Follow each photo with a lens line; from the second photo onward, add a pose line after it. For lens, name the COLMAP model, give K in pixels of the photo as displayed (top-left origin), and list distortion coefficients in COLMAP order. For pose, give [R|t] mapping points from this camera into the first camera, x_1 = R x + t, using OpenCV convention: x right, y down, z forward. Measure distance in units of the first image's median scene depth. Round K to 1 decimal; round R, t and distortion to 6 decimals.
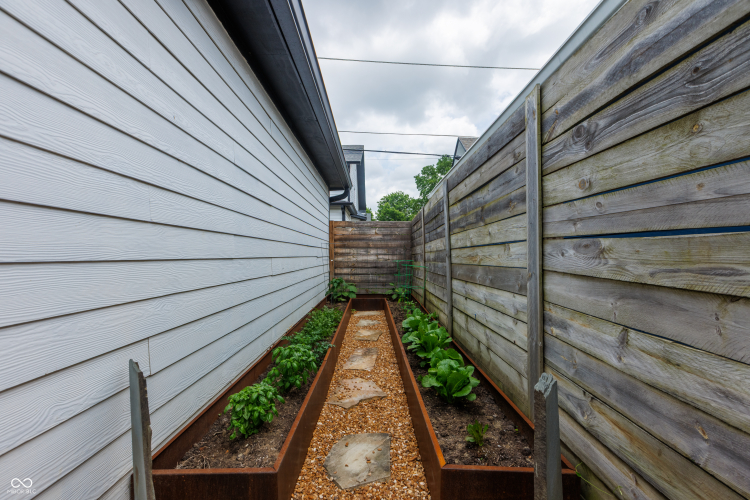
lens RADIAL K [[333.1, 0, 375.5], [0, 333.1, 252.1], [0, 0, 1]] dist [0.002438, -0.000235]
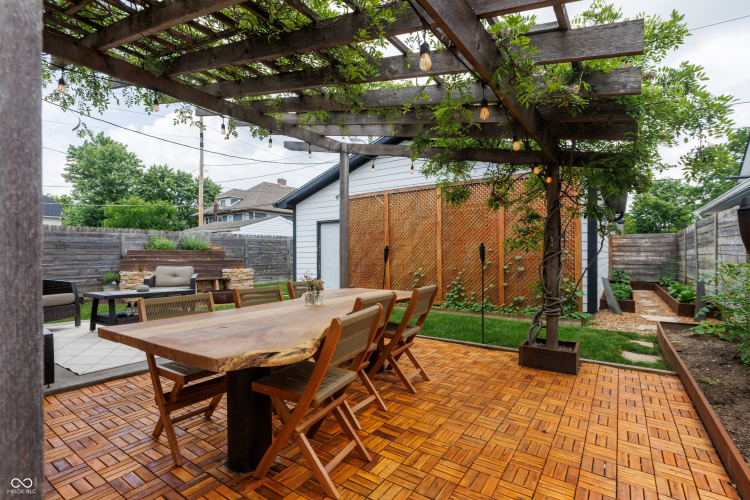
lens RADIAL K [[333.1, 0, 377.8], [0, 333.1, 254.5], [0, 0, 1]] dist [0.002438, -0.000235]
pose [[0.801893, -0.001979, -0.597464, -0.070247], [0.007658, 0.999946, 0.006966, -0.019718], [0.597419, -0.010162, 0.801865, -0.955905]]
